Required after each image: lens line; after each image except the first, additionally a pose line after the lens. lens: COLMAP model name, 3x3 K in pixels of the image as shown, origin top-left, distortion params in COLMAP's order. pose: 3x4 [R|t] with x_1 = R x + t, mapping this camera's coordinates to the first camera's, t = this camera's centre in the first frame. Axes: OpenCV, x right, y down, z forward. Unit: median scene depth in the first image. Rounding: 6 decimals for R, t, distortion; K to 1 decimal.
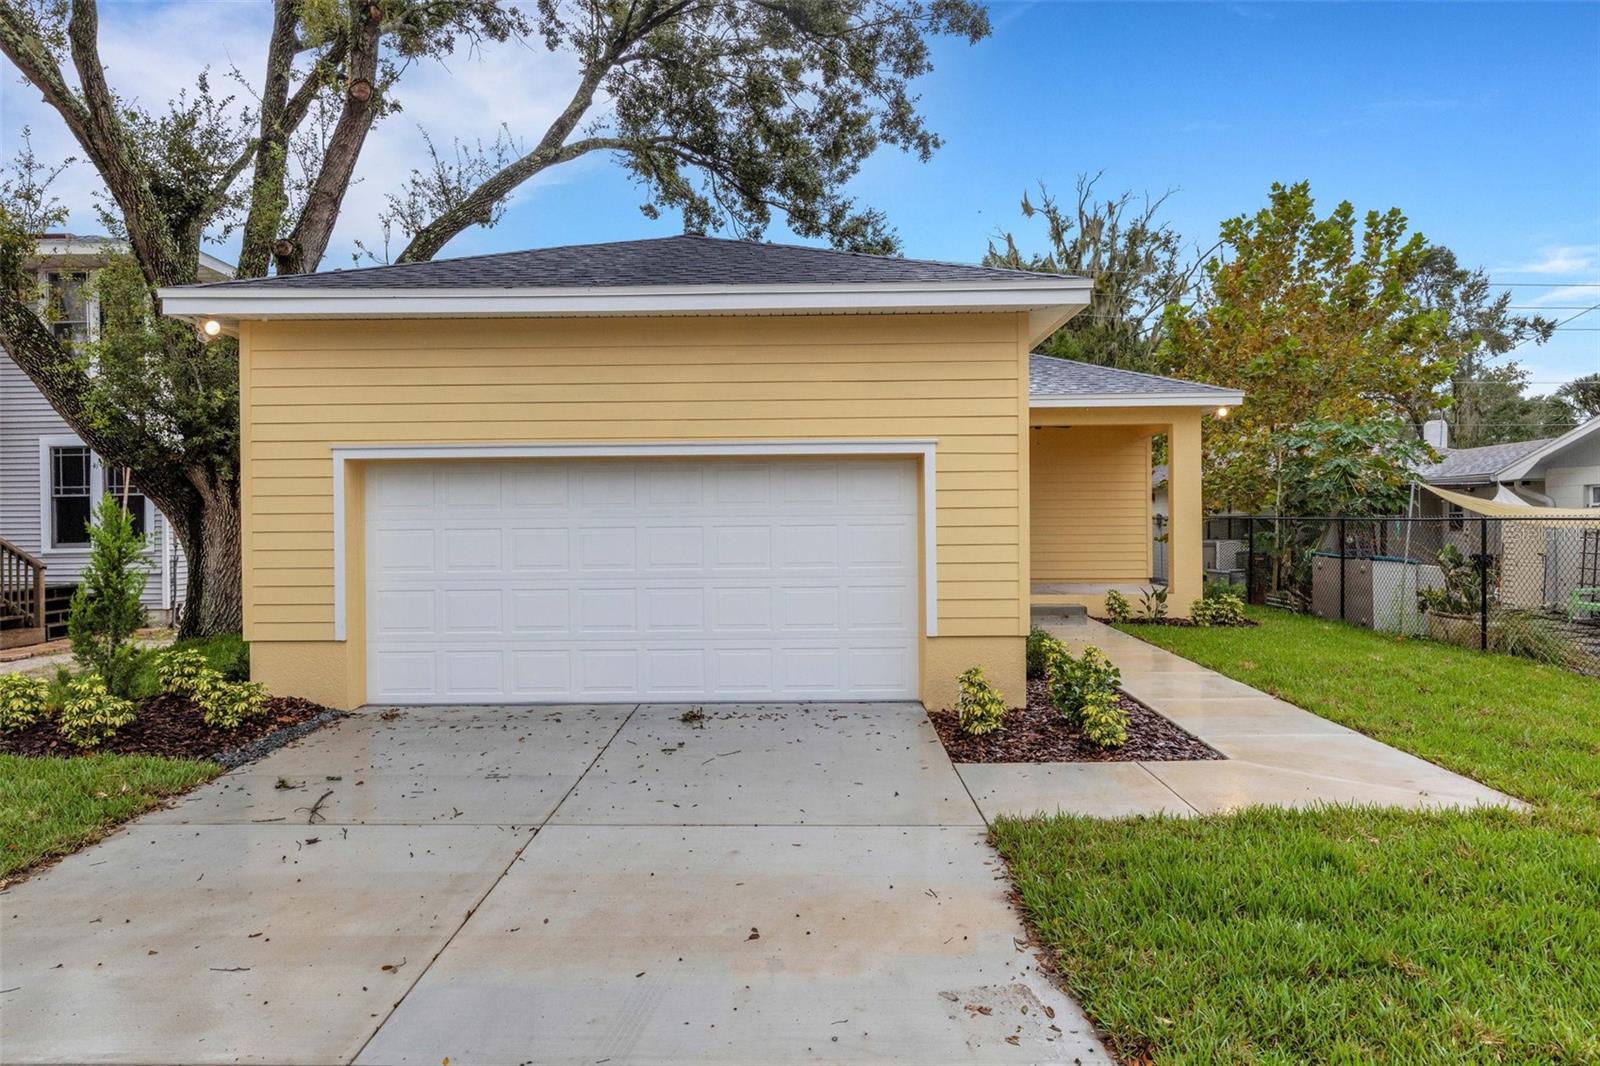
lens RADIAL K [[962.1, 0, 801.1], [0, 962.1, 533.7], [0, 0, 1]] dist [-0.003399, -0.000197]
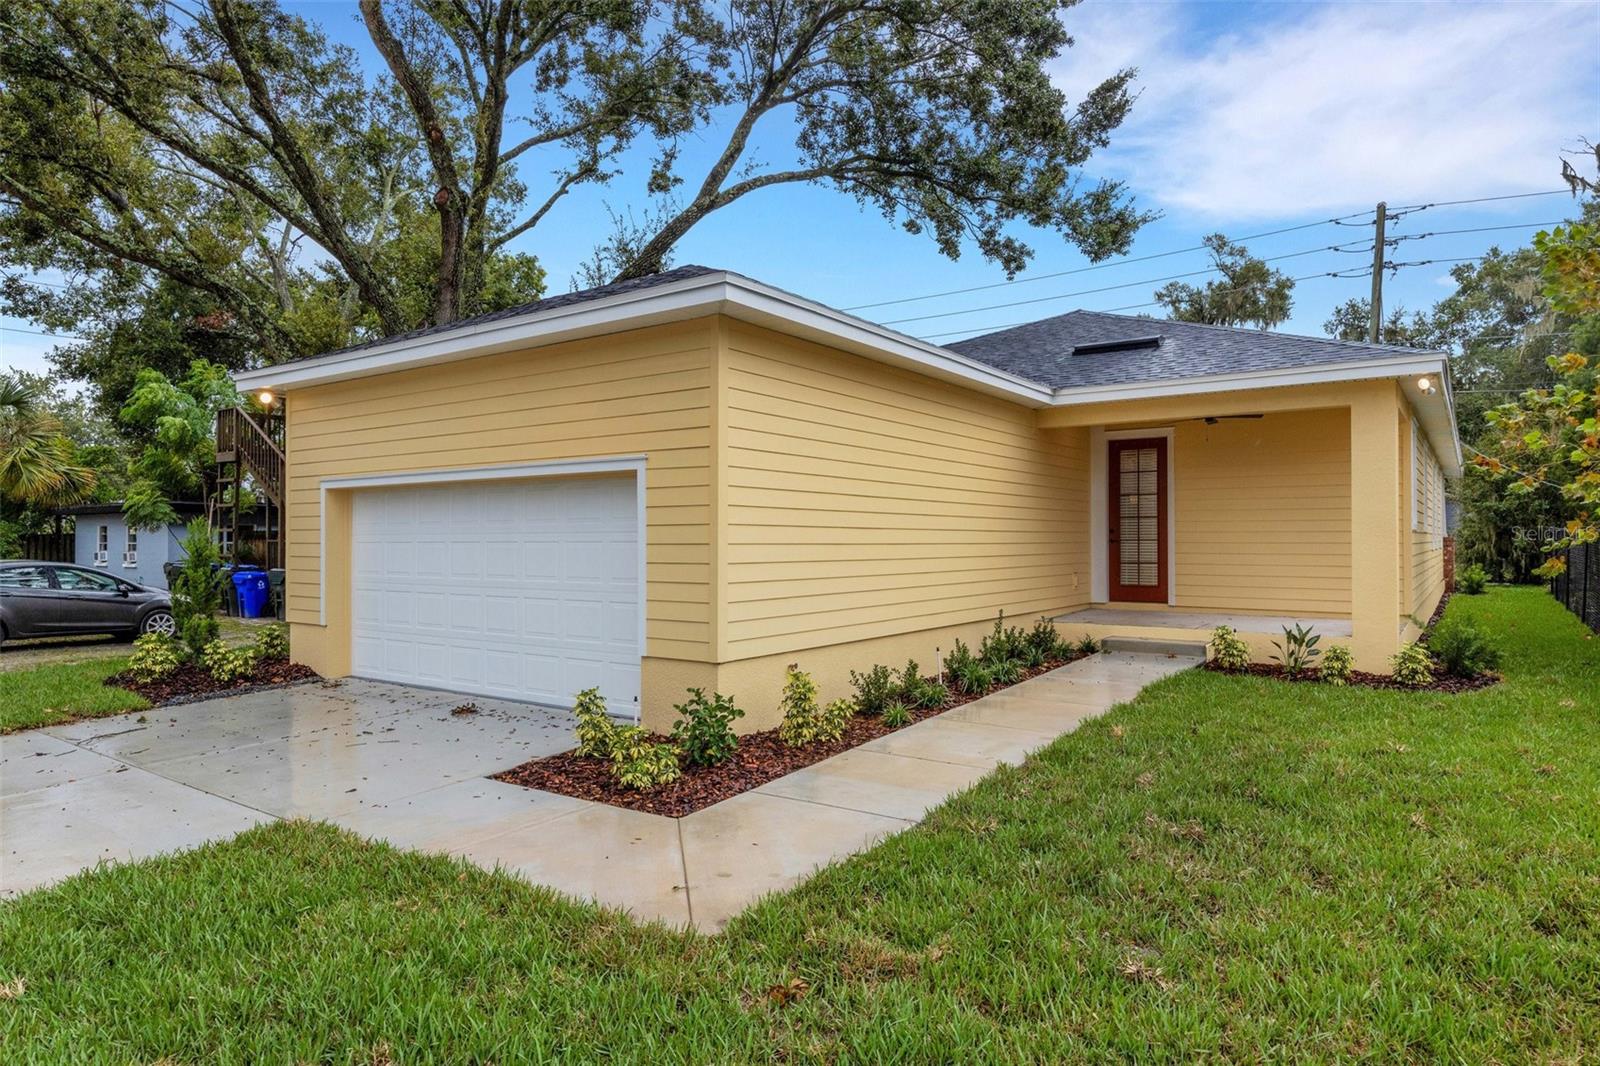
lens RADIAL K [[962.1, 0, 800.7], [0, 962.1, 533.8], [0, 0, 1]] dist [-0.003399, -0.000197]
pose [[0.822373, 0.003920, -0.568936, 0.786248], [-0.010616, 0.999908, -0.008456, -0.010608], [0.568850, 0.012994, 0.822339, 0.271551]]
